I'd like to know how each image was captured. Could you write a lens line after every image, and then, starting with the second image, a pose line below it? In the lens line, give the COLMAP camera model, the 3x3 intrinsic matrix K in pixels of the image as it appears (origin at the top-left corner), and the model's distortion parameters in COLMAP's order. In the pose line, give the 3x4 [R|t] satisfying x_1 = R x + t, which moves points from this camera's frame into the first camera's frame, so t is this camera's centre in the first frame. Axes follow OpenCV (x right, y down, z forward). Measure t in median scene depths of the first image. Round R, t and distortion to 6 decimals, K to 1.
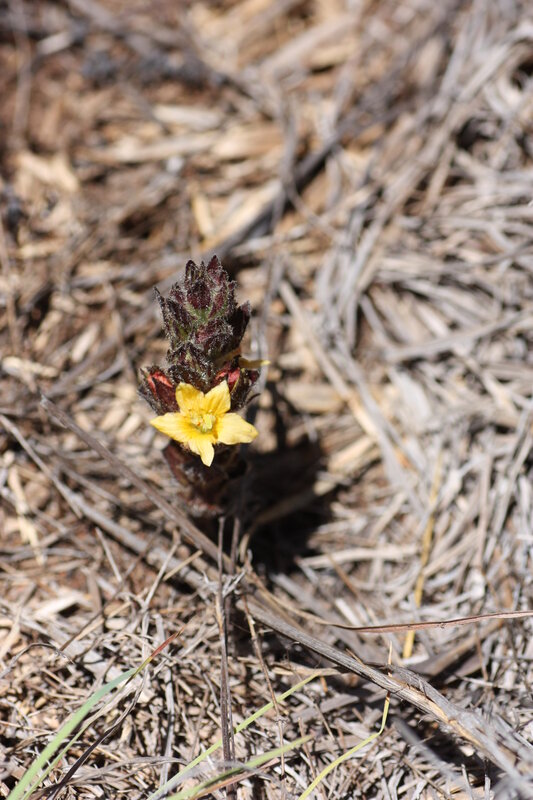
lens RADIAL K [[3330.1, 0, 266.5], [0, 3330.1, 400.0], [0, 0, 1]] dist [0.404781, 0.000000]
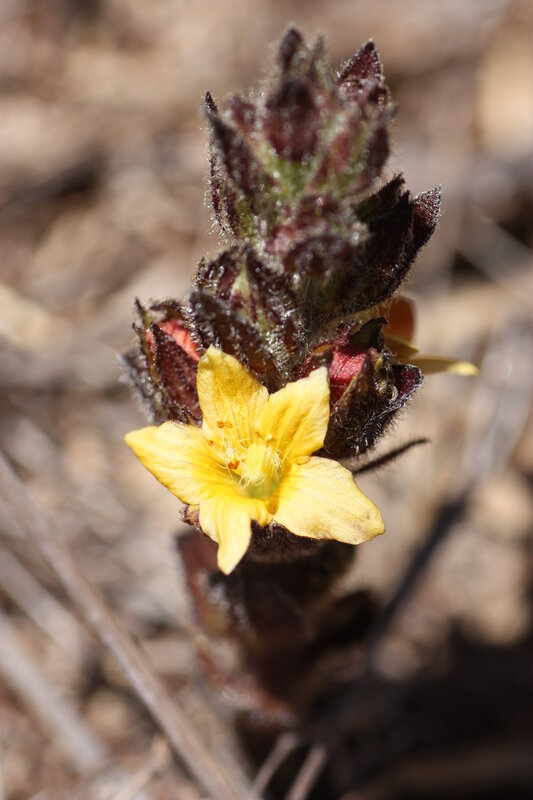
lens RADIAL K [[3330.1, 0, 266.5], [0, 3330.1, 400.0], [0, 0, 1]] dist [0.404781, 0.000000]
pose [[0.947542, 0.219388, -0.232448, 0.071420], [-0.244368, 0.966002, -0.084406, 0.031709], [0.206027, 0.136781, 0.968939, 0.625560]]
